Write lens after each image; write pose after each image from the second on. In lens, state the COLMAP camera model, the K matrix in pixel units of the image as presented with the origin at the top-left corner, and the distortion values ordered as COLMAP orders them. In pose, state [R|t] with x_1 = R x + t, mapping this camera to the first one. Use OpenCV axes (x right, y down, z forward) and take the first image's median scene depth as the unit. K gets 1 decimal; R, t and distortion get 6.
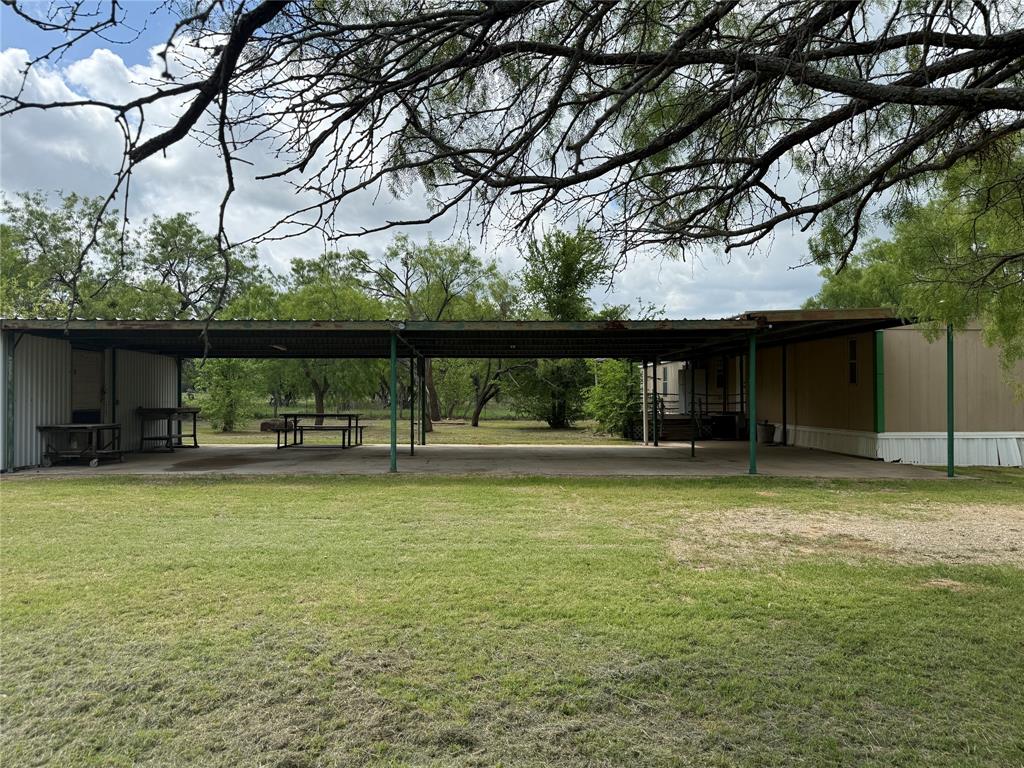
lens RADIAL K [[766.6, 0, 512.0], [0, 766.6, 384.0], [0, 0, 1]] dist [0.052252, -0.074343]
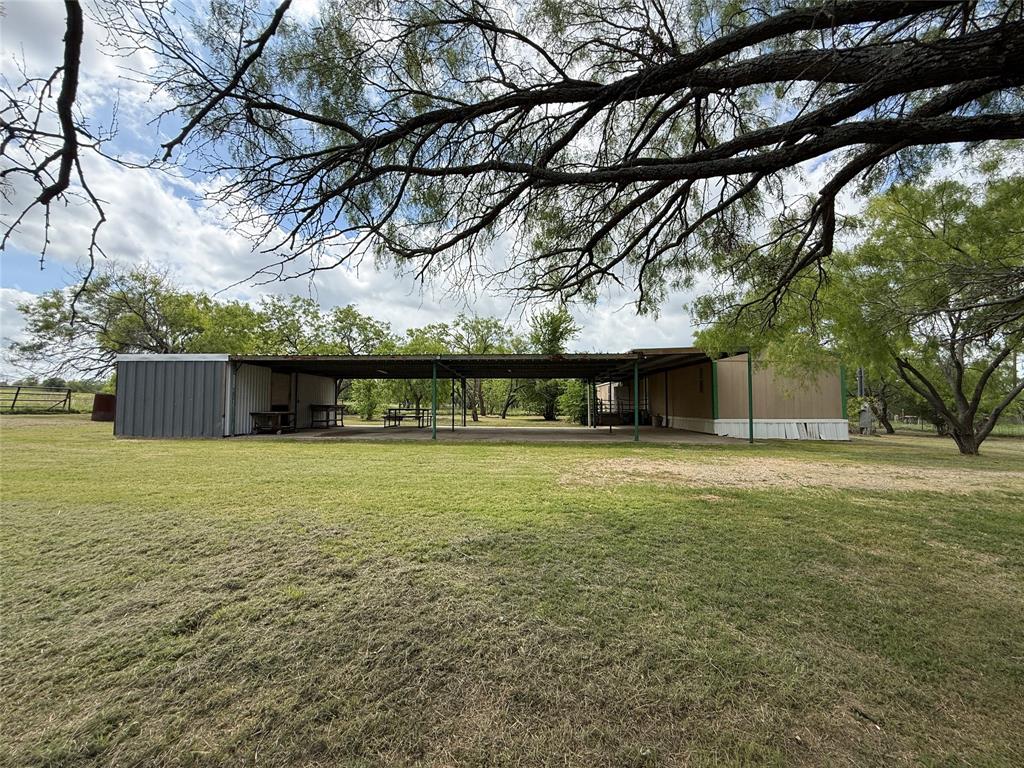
lens RADIAL K [[418.1, 0, 512.0], [0, 418.1, 384.0], [0, 0, 1]] dist [0.000355, 0.000053]
pose [[0.998350, -0.000136, -0.057414, 0.107490], [-0.001775, 0.999446, -0.033230, 0.024262], [0.057387, 0.033277, 0.997797, 0.032453]]
